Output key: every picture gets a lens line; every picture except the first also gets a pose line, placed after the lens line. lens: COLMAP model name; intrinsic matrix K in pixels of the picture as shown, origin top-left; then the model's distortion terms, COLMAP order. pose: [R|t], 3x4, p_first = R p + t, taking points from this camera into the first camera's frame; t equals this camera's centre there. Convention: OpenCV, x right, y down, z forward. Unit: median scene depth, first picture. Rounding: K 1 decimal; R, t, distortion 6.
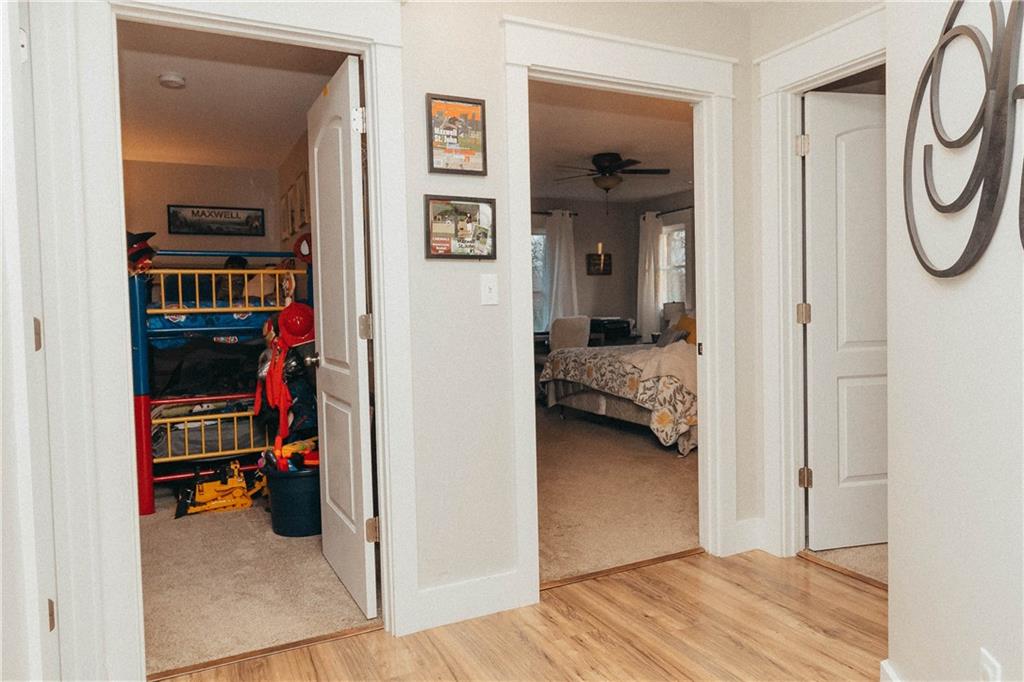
lens RADIAL K [[677.5, 0, 516.7], [0, 677.5, 340.4], [0, 0, 1]] dist [-0.003563, 0.003324]
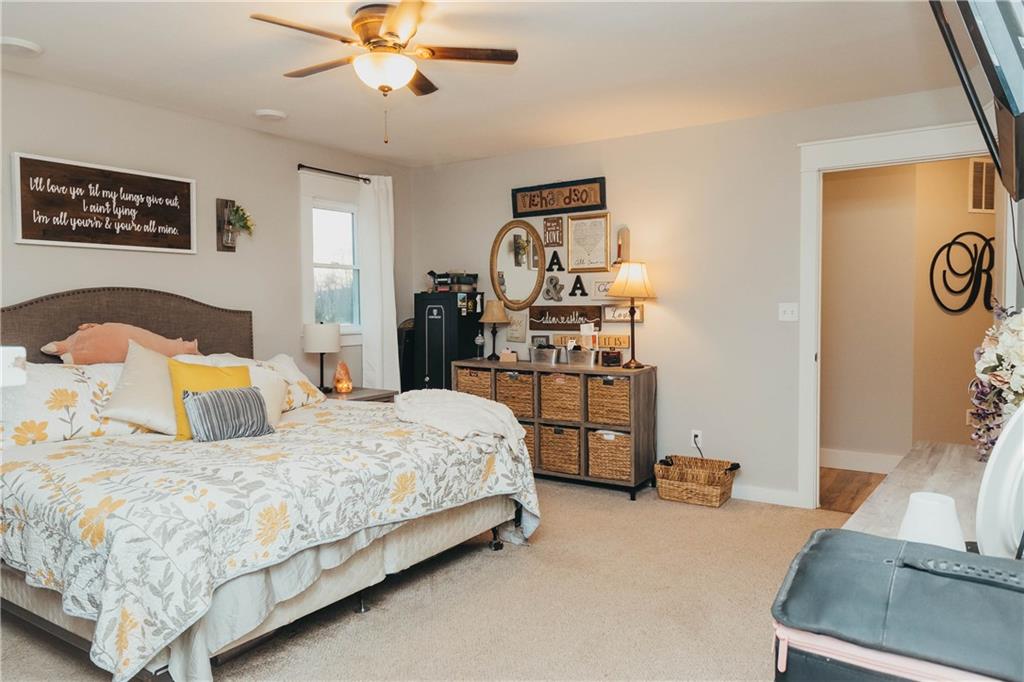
lens RADIAL K [[677.5, 0, 516.0], [0, 677.5, 347.0], [0, 0, 1]] dist [-0.003563, 0.003324]
pose [[-0.494781, -0.022449, 0.868728, -0.308976], [0.063928, 0.996017, 0.062148, -0.066995], [-0.866663, 0.086286, -0.491376, 1.130231]]
